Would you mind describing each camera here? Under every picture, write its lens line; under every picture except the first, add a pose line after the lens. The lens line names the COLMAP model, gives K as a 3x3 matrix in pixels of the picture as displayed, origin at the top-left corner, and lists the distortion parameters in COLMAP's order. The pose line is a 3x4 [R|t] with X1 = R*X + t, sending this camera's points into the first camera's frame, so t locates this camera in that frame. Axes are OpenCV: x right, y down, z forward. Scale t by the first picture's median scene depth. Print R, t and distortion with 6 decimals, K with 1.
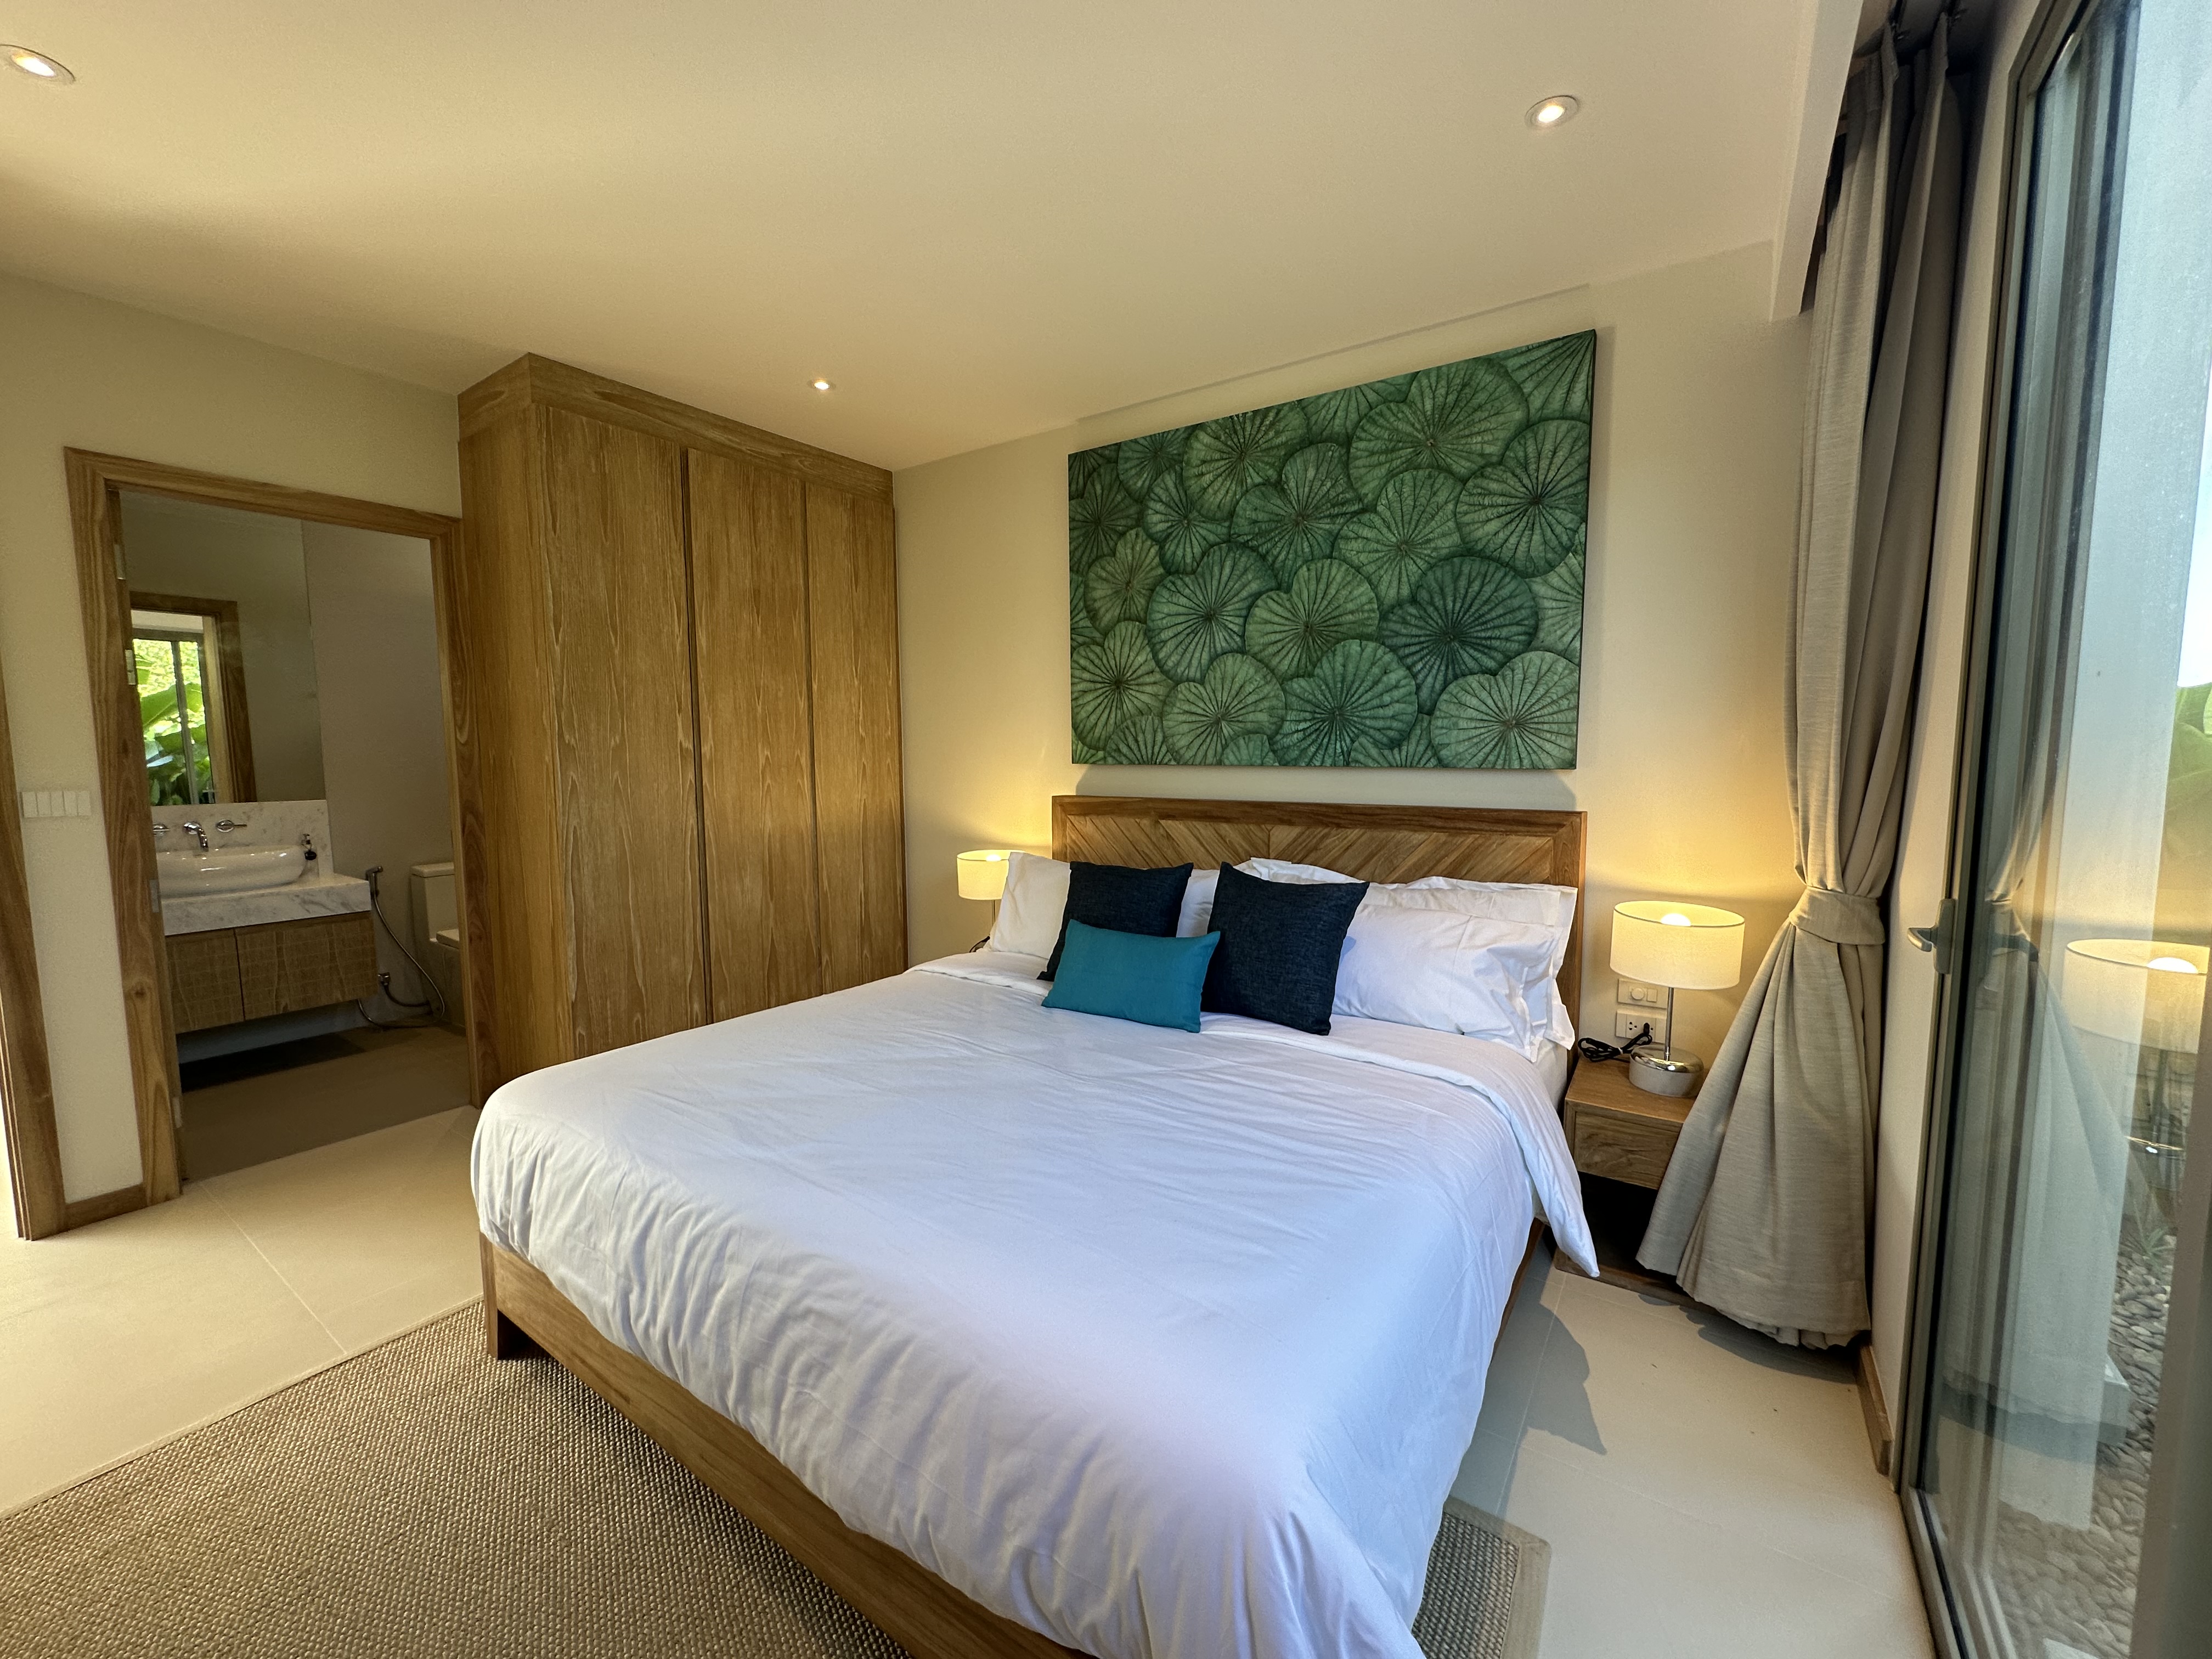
lens RADIAL K [[883.6, 0, 1106.0], [0, 883.6, 829.5], [0, 0, 1]] dist [-0.000266, 0.000532]
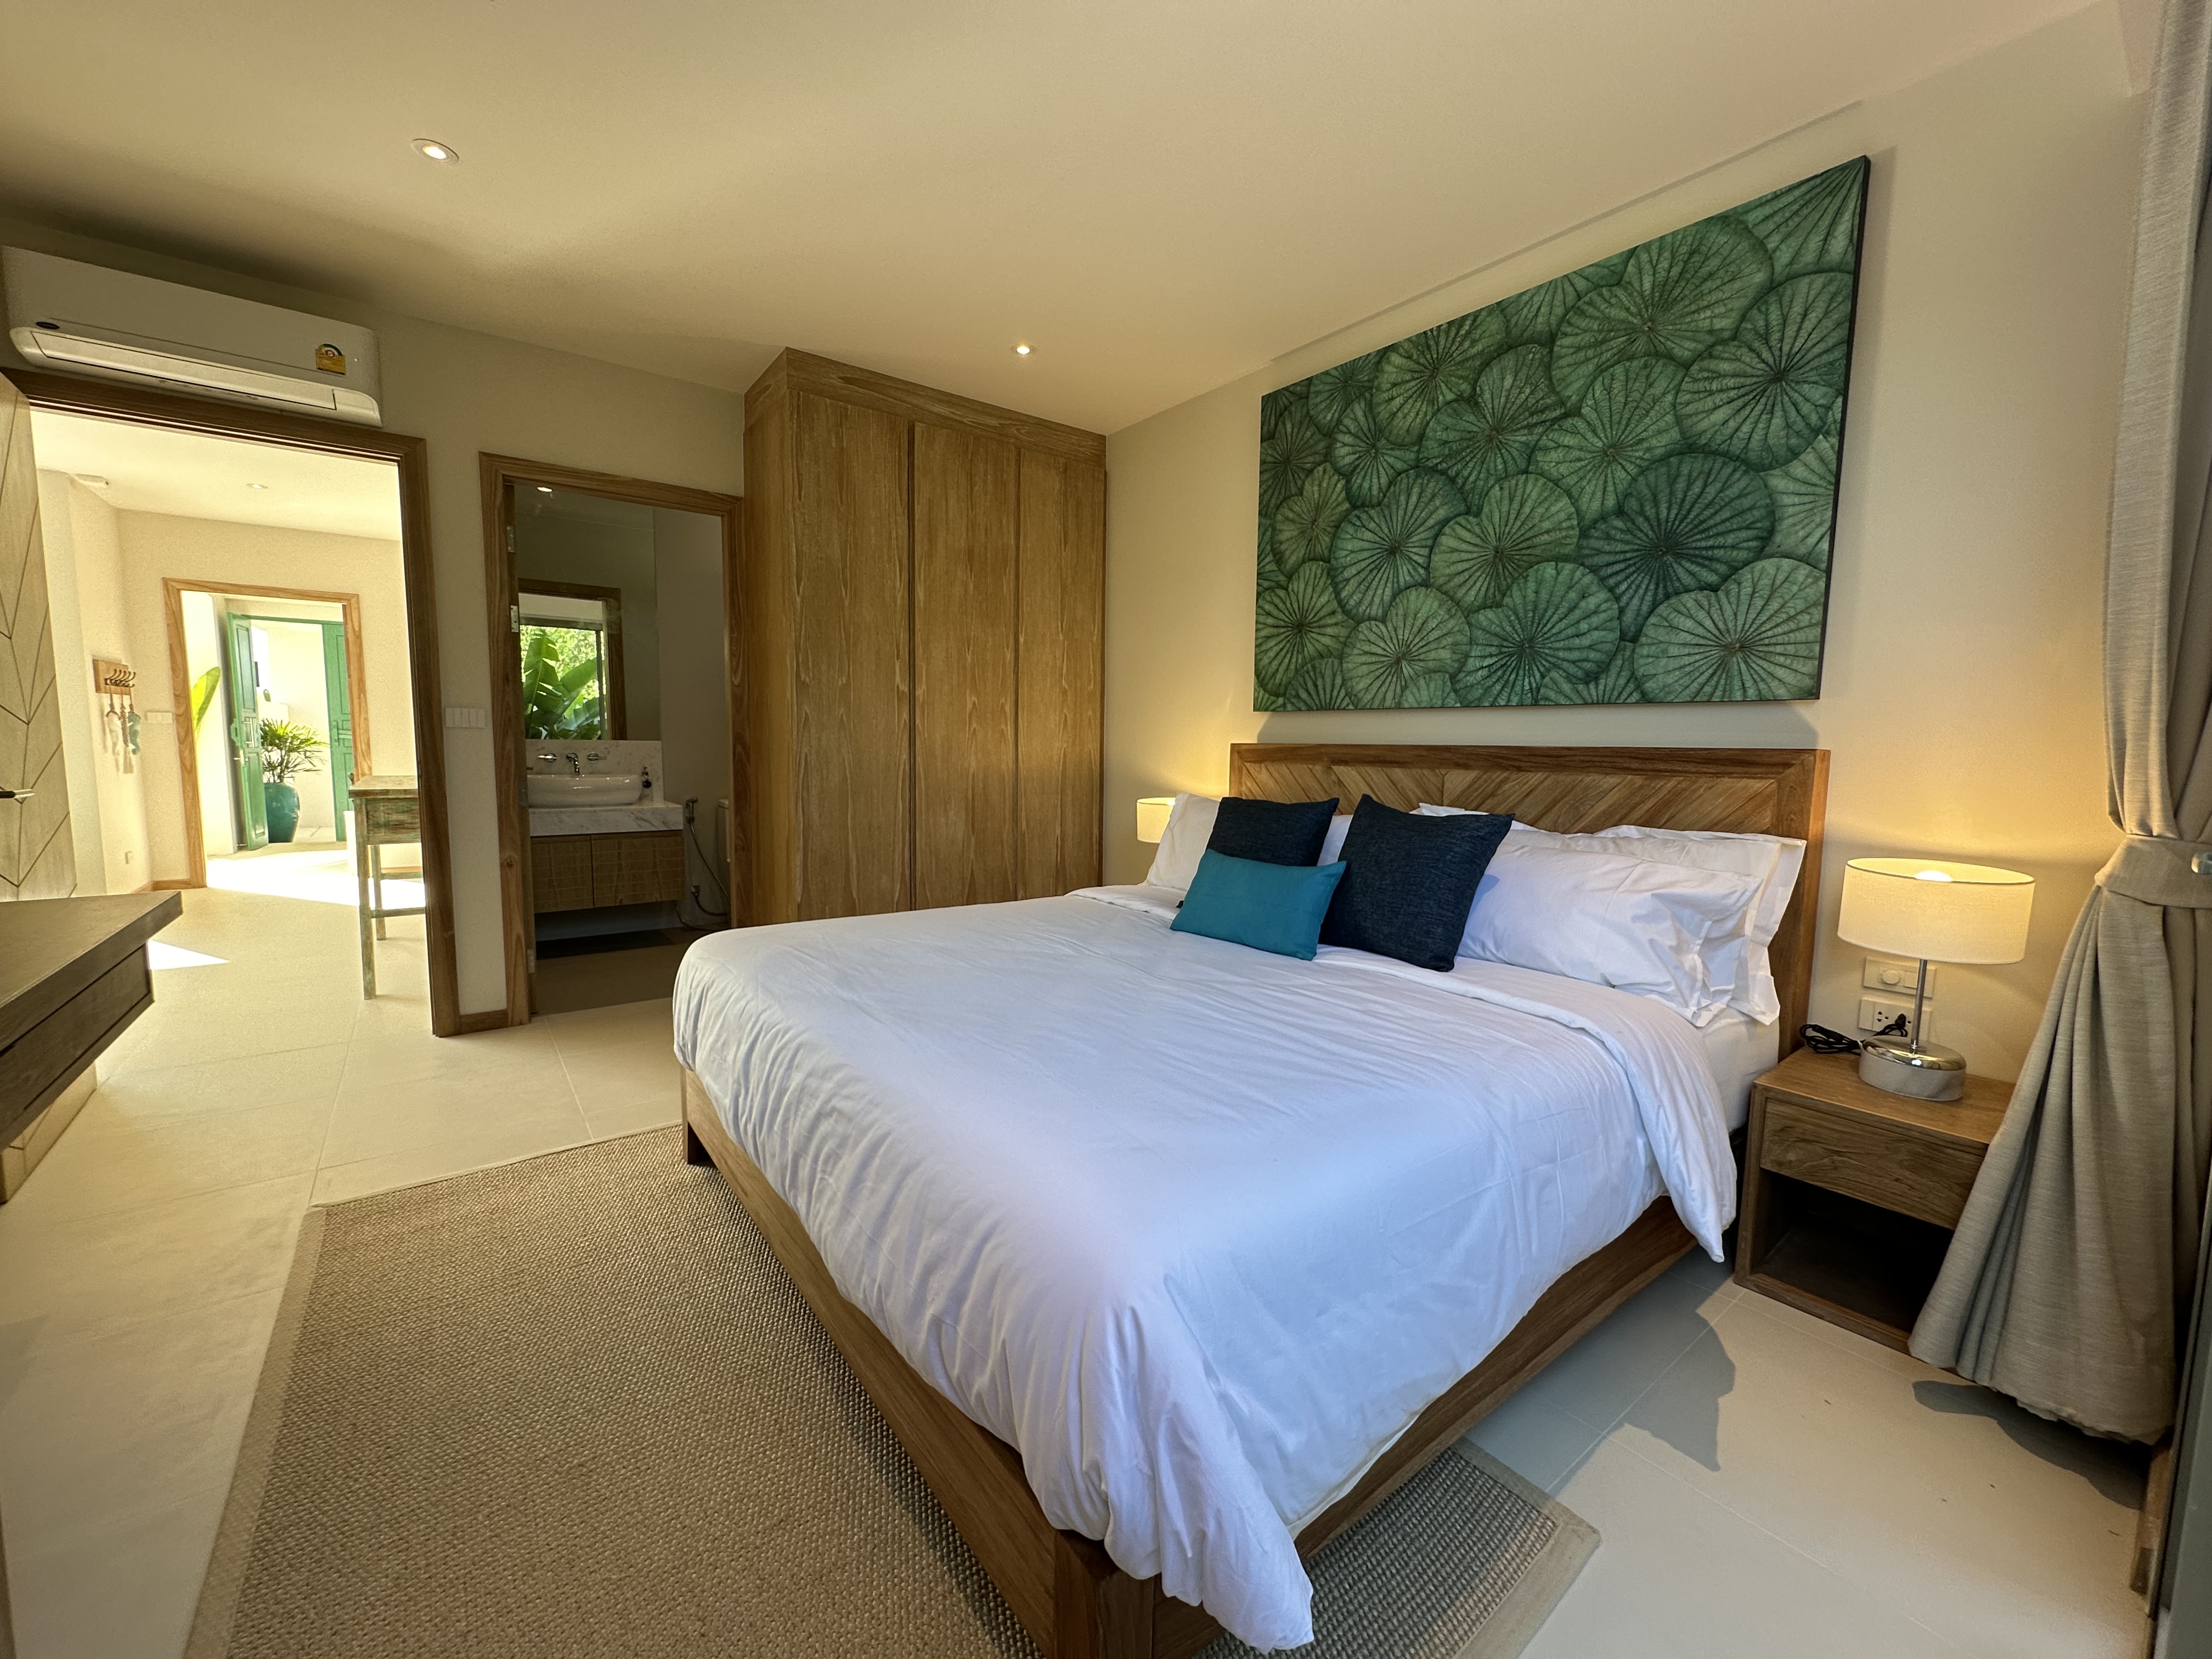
lens RADIAL K [[883.6, 0, 1106.0], [0, 883.6, 829.5], [0, 0, 1]] dist [-0.000266, 0.000532]
pose [[0.951377, 0.049102, -0.304090, 0.133015], [-0.047917, 0.998787, 0.011361, 0.064393], [0.304279, 0.003763, 0.952575, 0.010146]]
